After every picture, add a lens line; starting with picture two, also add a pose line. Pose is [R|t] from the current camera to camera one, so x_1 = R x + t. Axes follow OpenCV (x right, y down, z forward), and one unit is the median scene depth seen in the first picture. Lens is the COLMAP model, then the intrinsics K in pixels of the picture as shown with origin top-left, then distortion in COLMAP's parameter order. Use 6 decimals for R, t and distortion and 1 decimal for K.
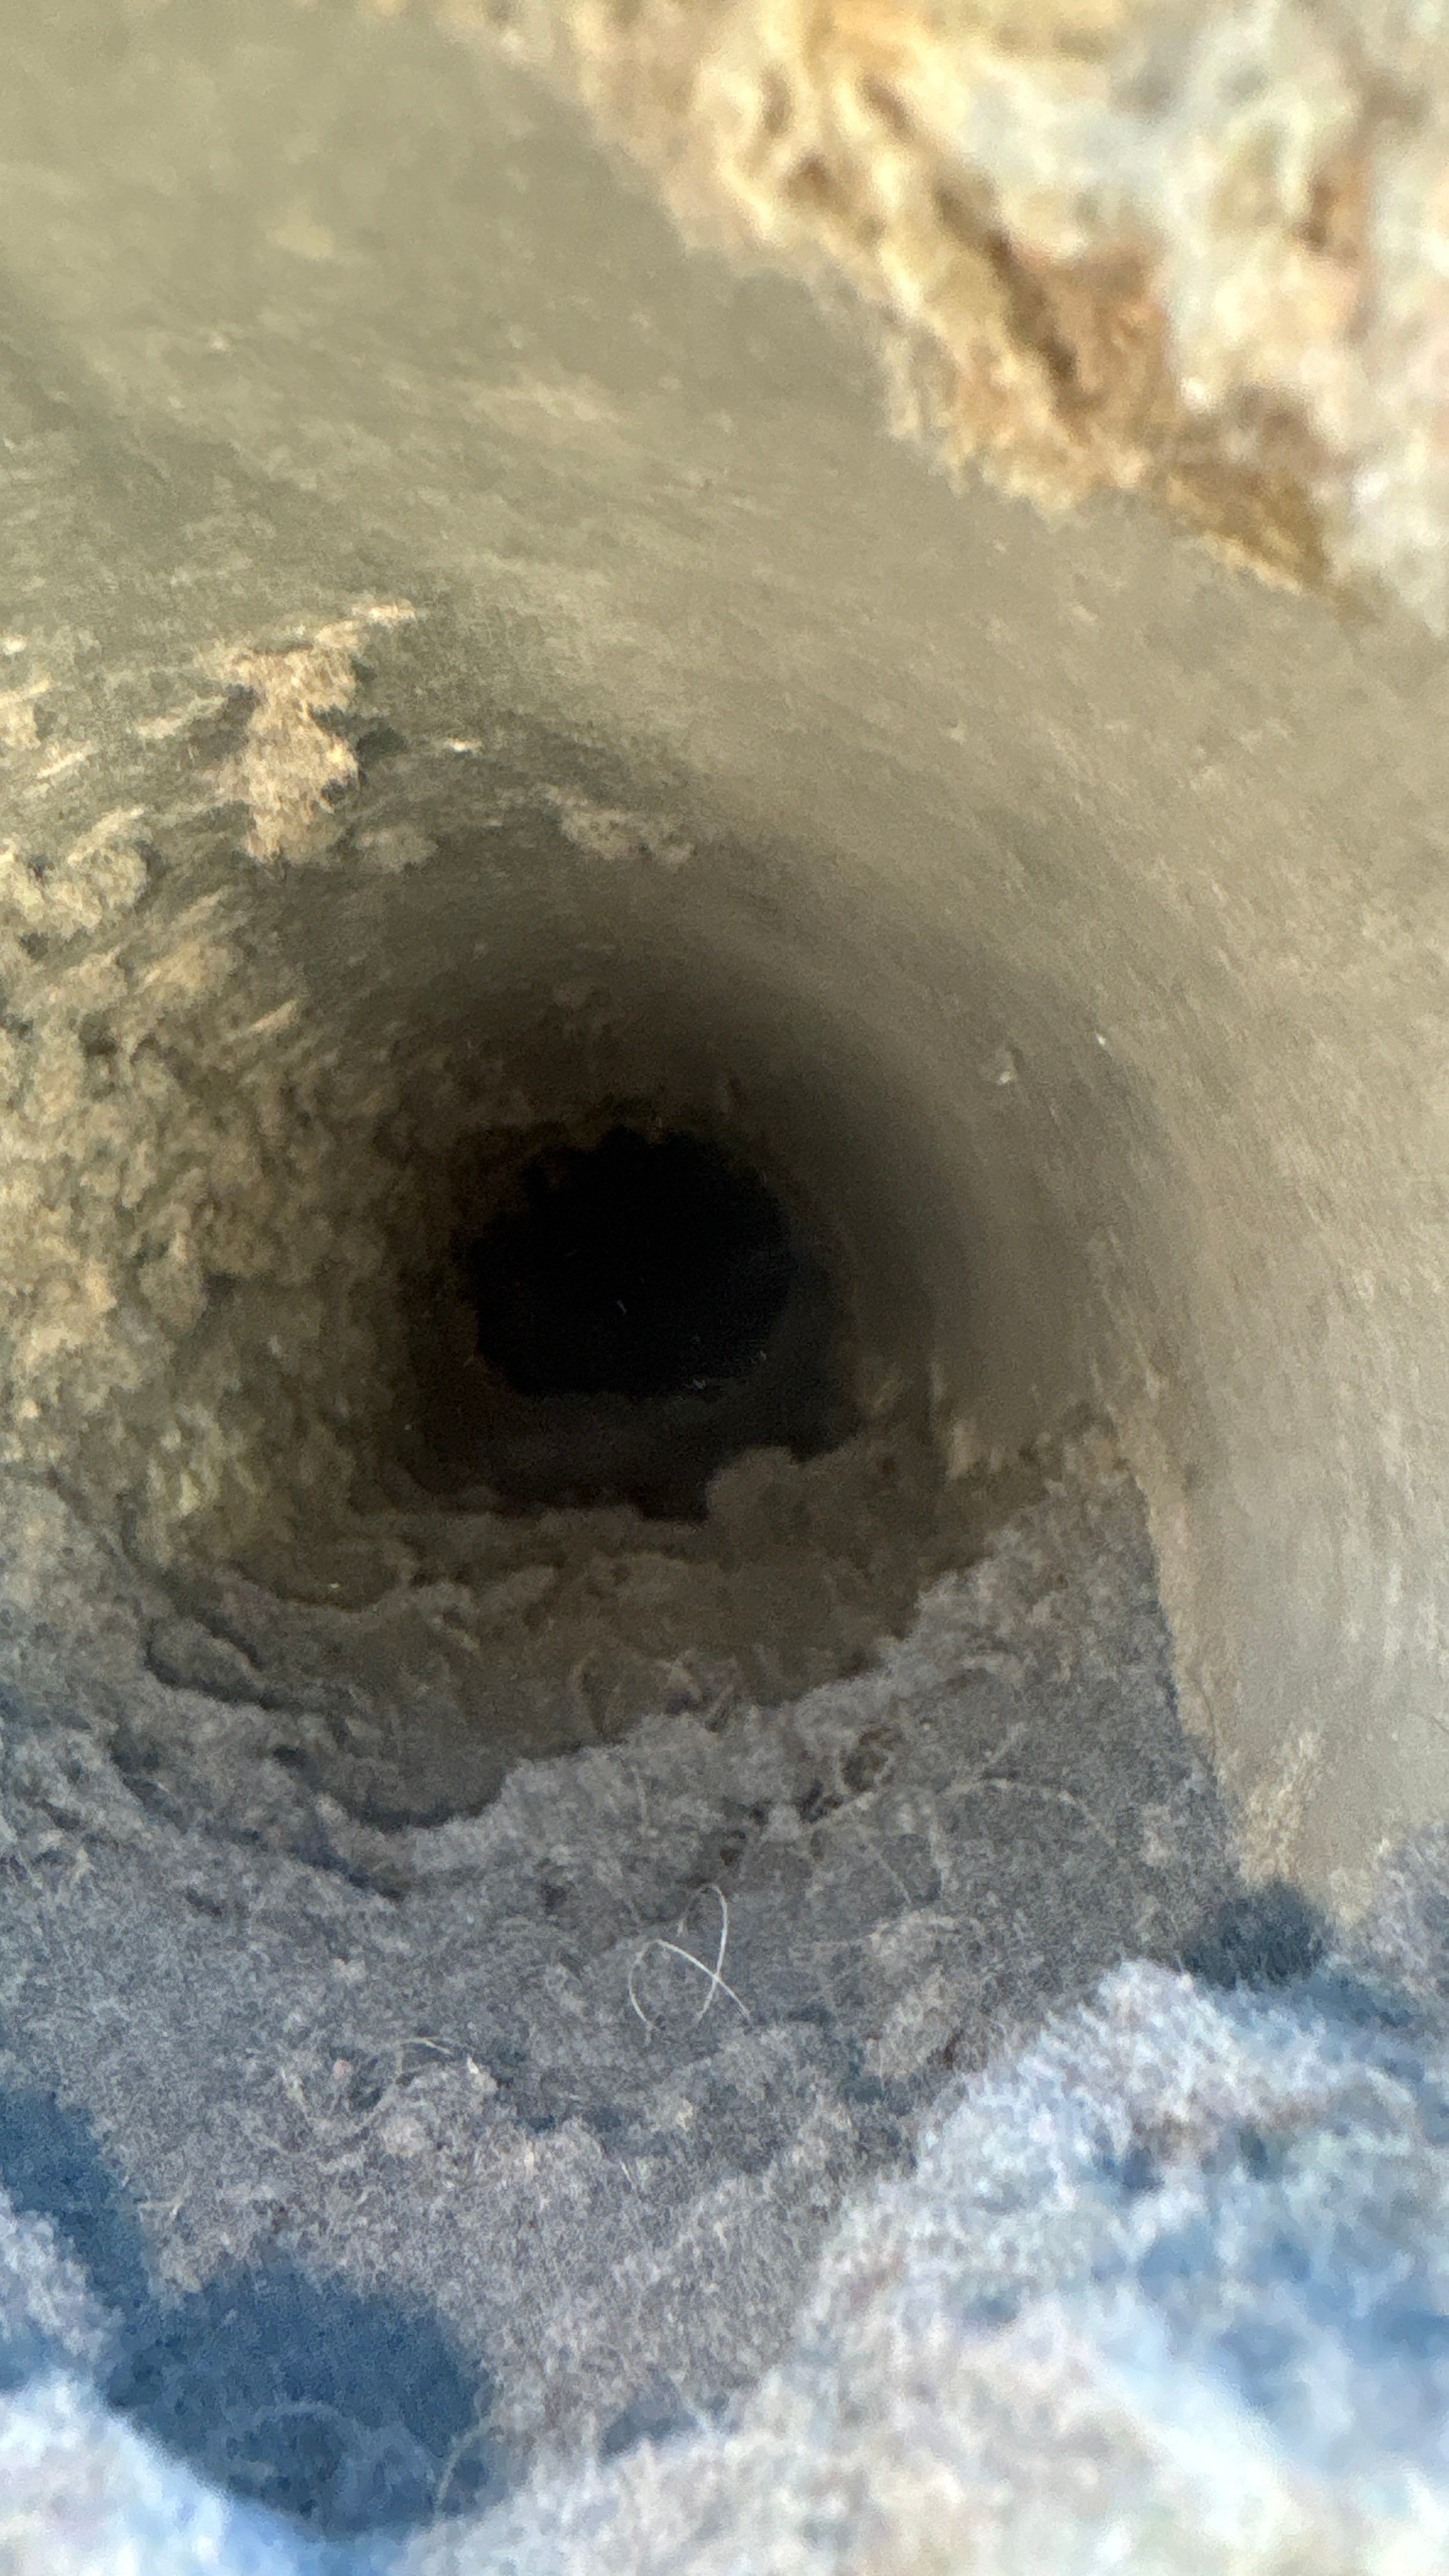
lens RADIAL K [[1962.8, 0, 724.5], [0, 1962.8, 1288.0], [0, 0, 1]] dist [-0.006252, -0.007413]
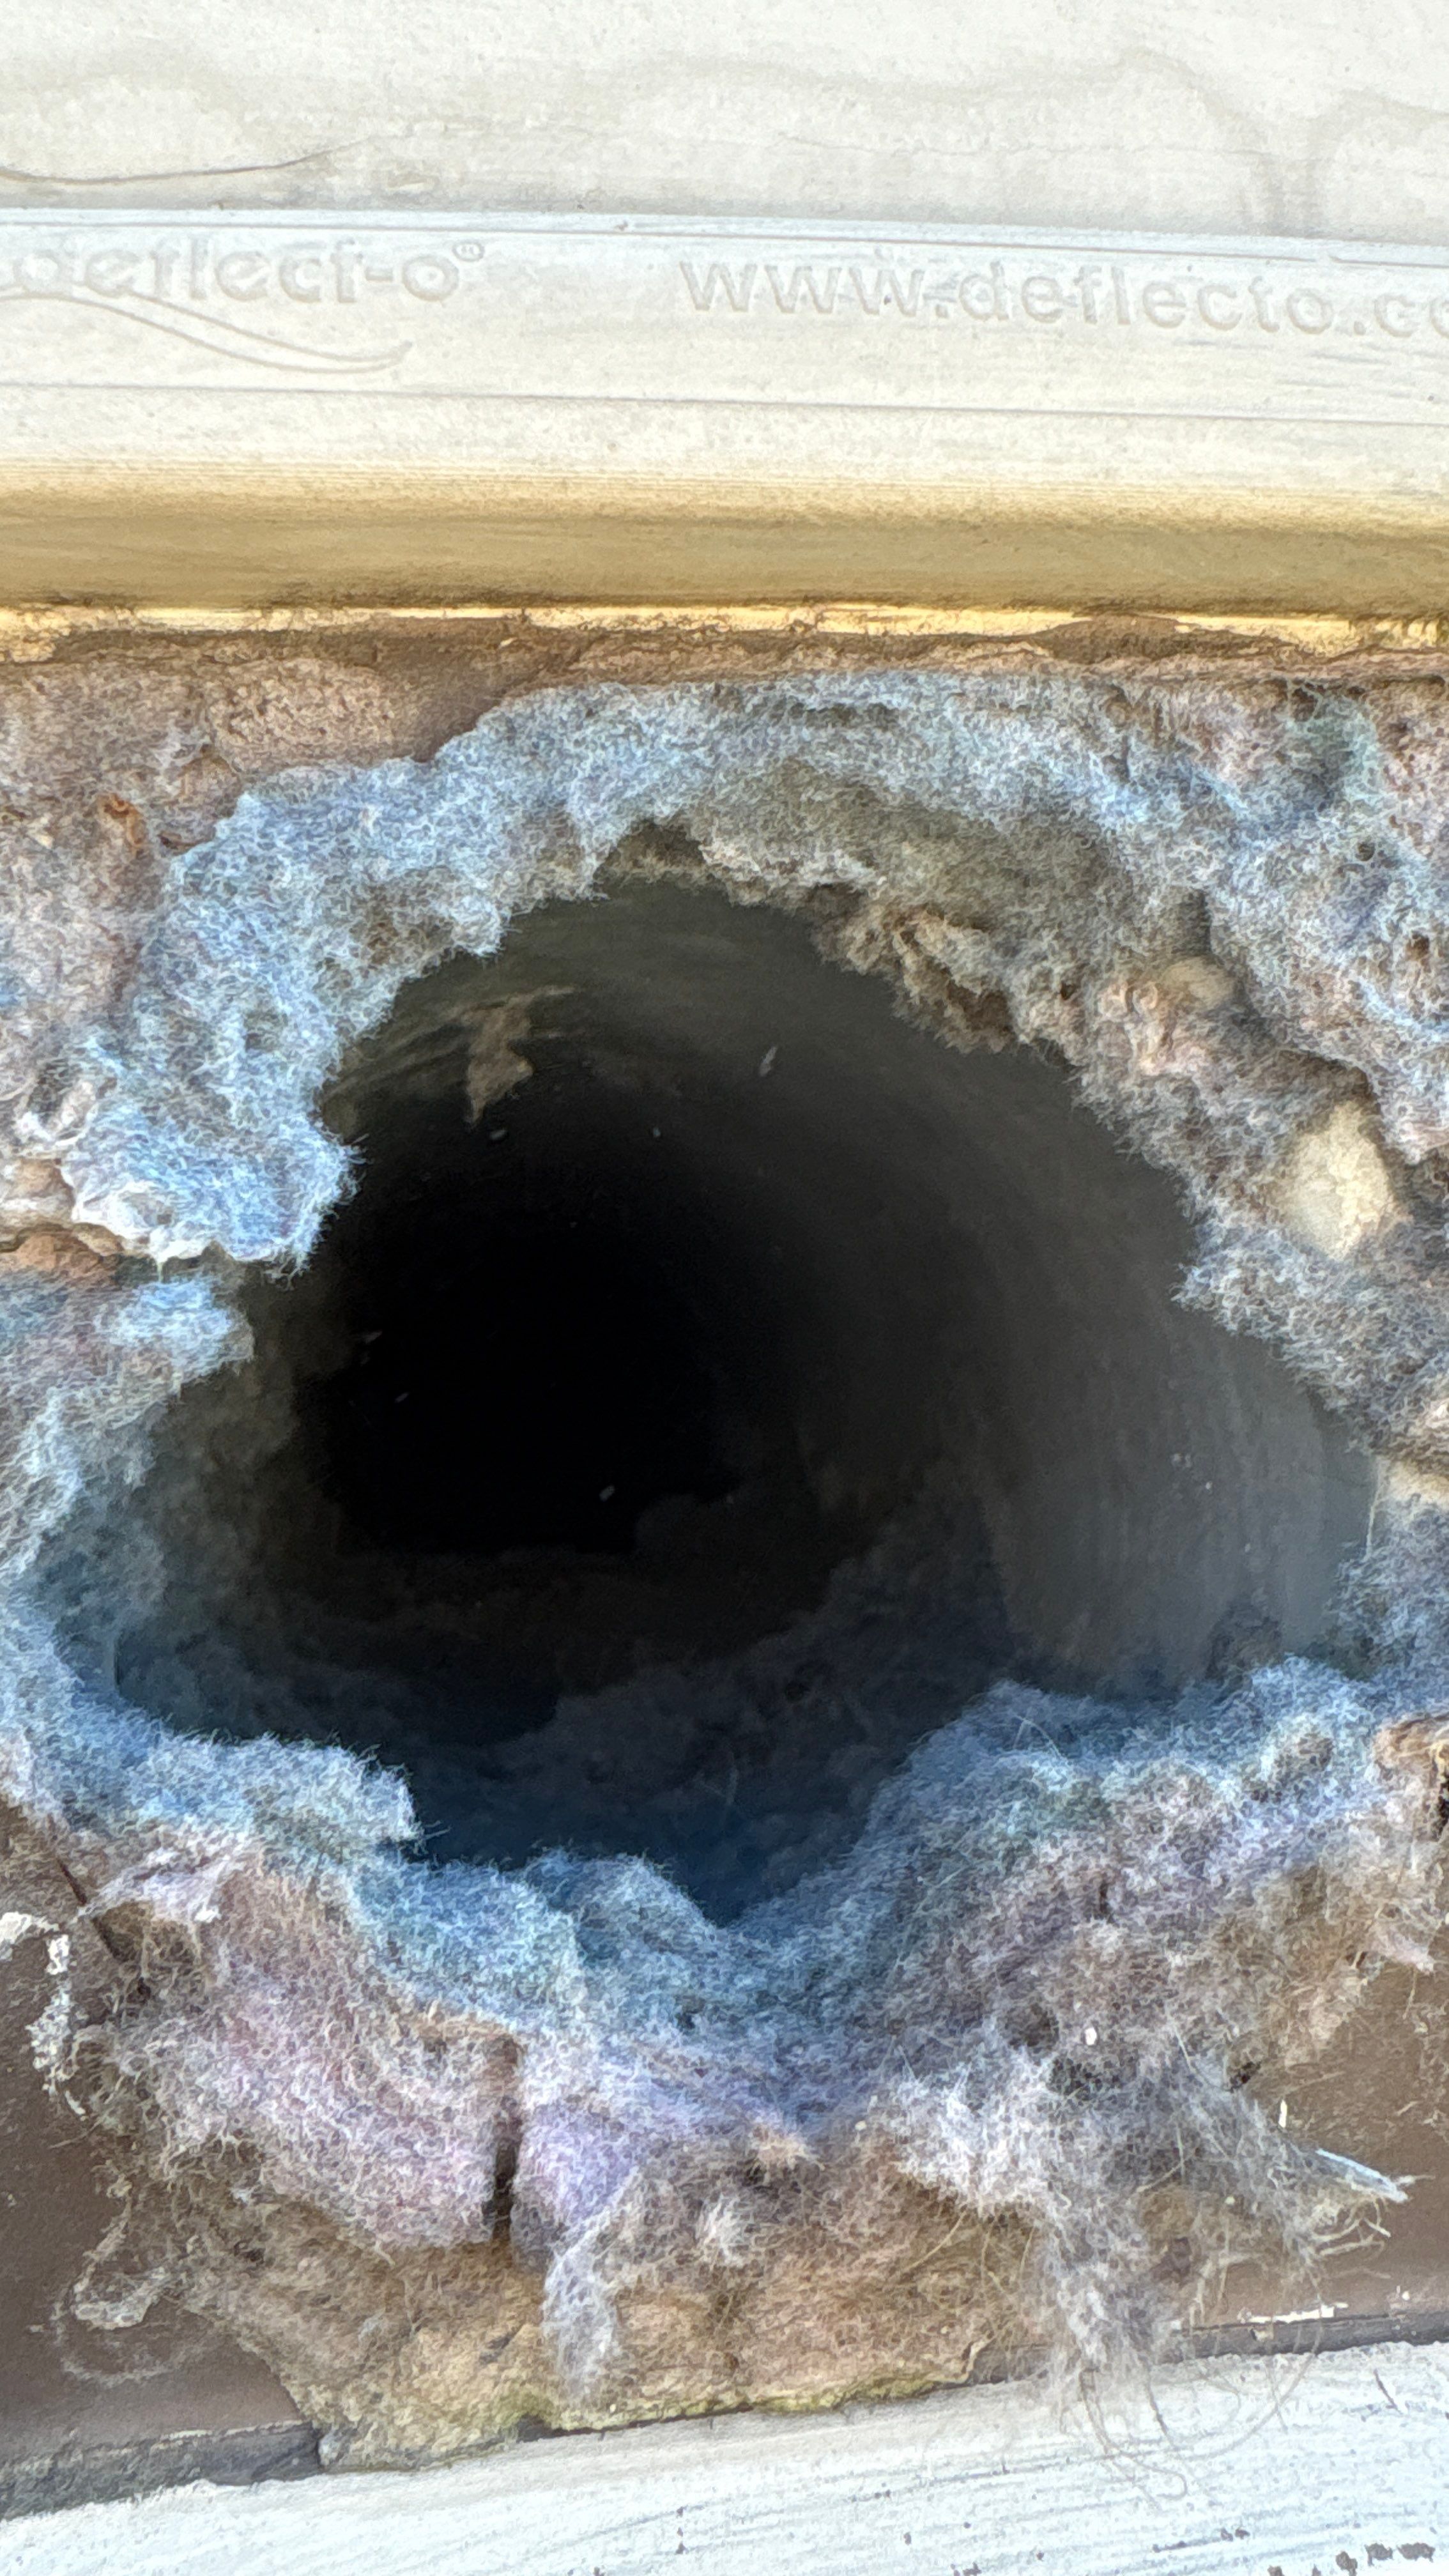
lens RADIAL K [[1944.1, 0, 654.5], [0, 1944.1, 1268.0], [0, 0, 1]] dist [0.005144, -0.033126]
pose [[0.997372, -0.013673, 0.071145, -0.204556], [0.017506, 0.998413, -0.053534, 0.001654], [-0.070300, 0.054639, 0.996028, -0.719214]]
